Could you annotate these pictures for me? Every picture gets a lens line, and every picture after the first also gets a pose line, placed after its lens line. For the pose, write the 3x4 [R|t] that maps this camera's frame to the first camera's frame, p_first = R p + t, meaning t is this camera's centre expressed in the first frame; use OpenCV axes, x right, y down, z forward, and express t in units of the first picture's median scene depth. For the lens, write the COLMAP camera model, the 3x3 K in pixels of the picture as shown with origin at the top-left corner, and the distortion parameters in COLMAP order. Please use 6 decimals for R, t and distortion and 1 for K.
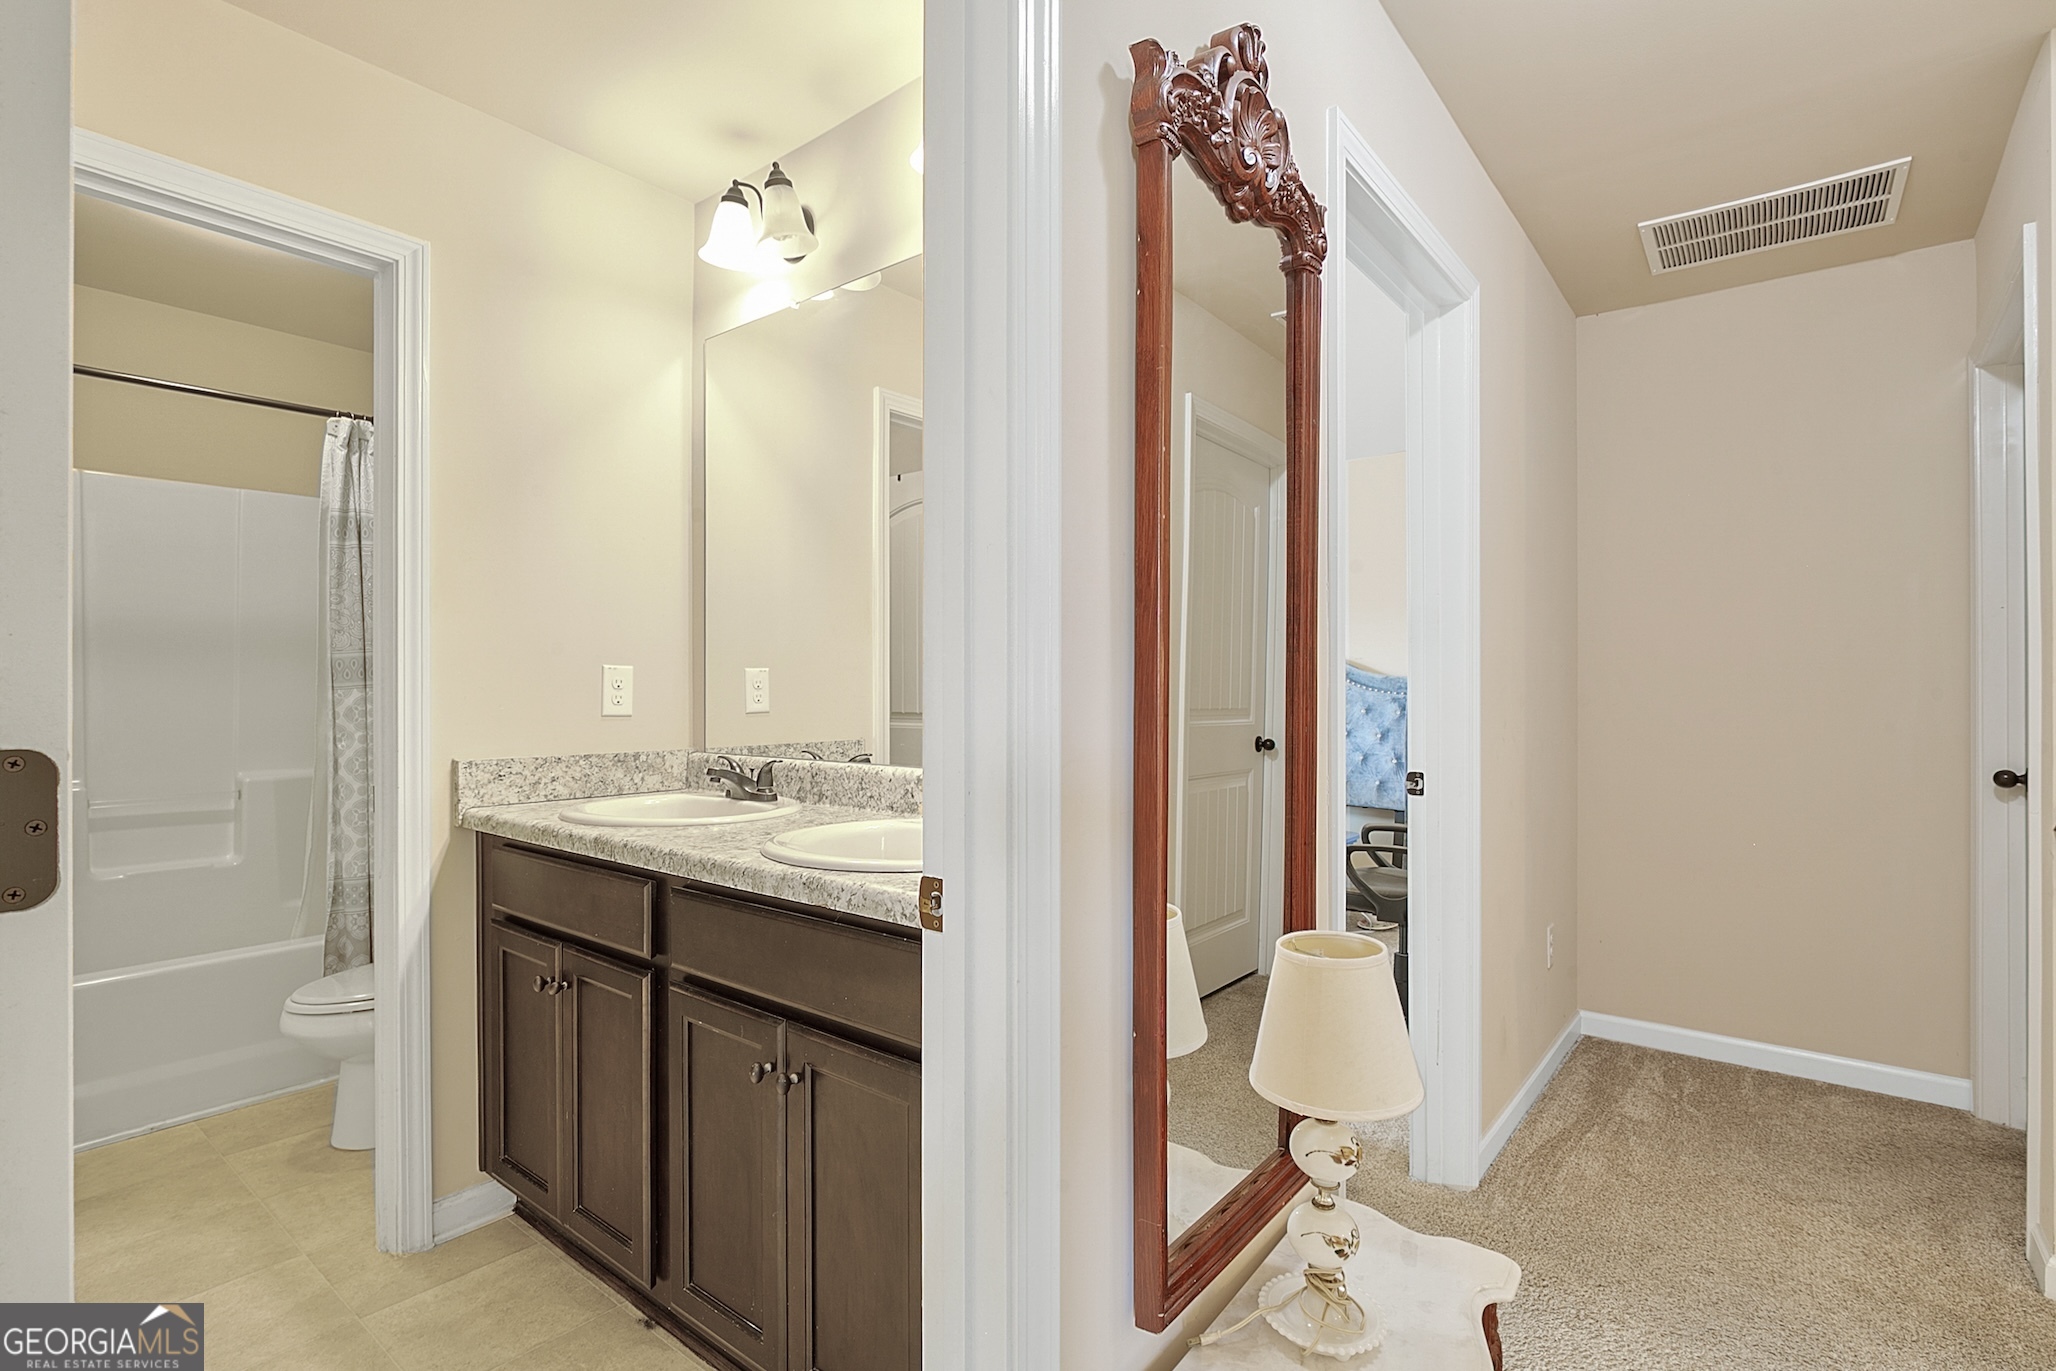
lens RADIAL K [[971.9, 0, 1028.0], [0, 971.9, 685.5], [0, 0, 1]] dist [-0.025469, 0.000526]
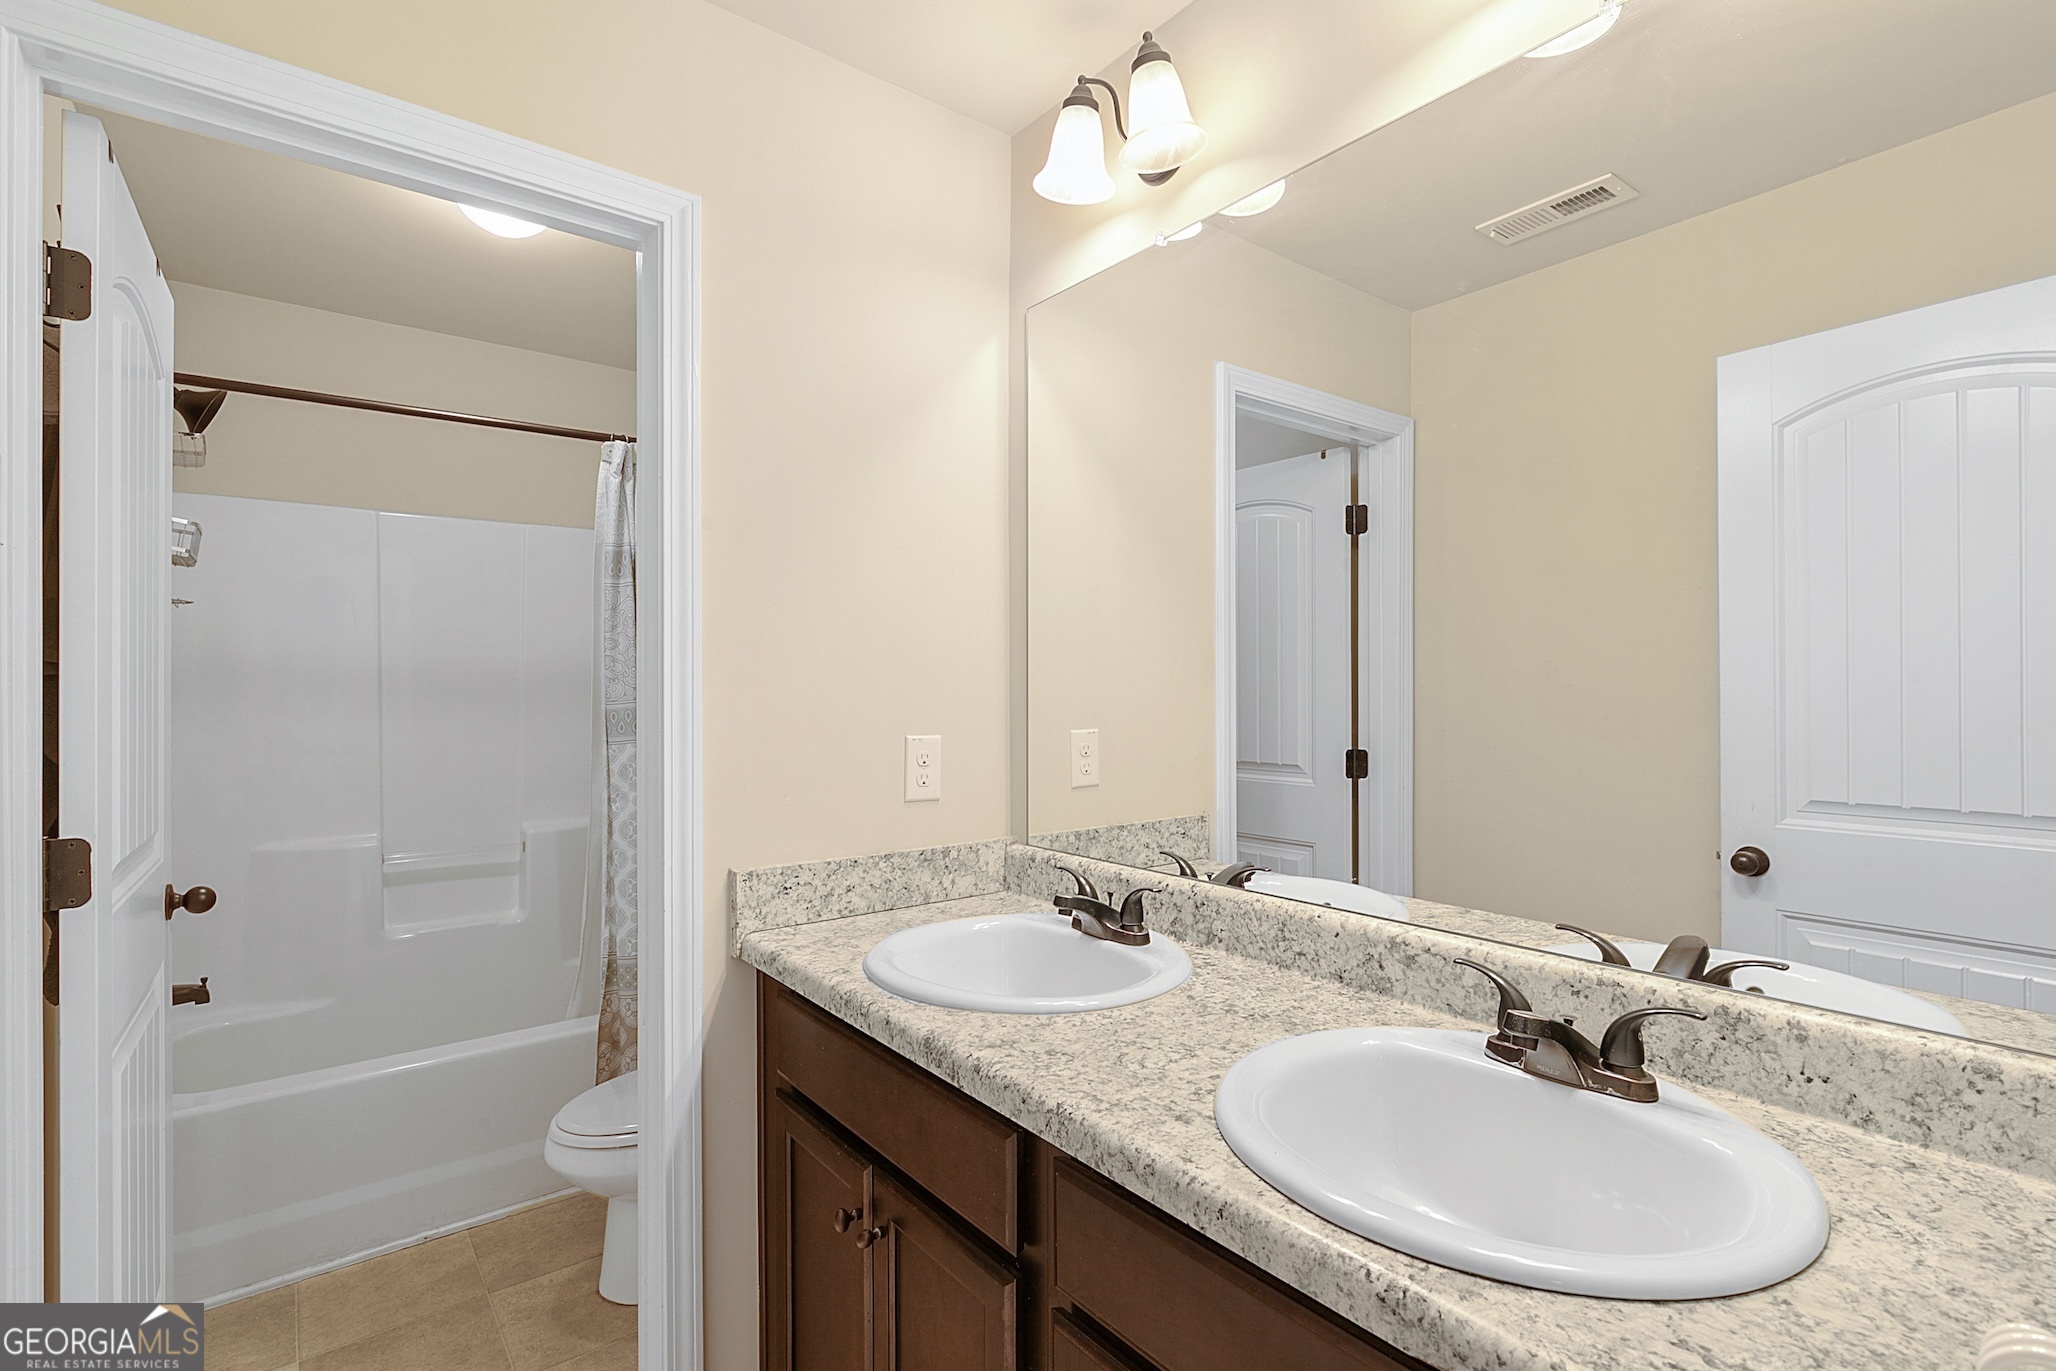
lens RADIAL K [[971.9, 0, 1028.0], [0, 971.9, 685.5], [0, 0, 1]] dist [-0.025469, 0.000526]
pose [[0.971598, -0.002586, -0.236625, -0.157346], [0.001334, 0.999984, -0.005451, -0.055895], [0.236635, 0.004981, 0.971586, 0.262502]]
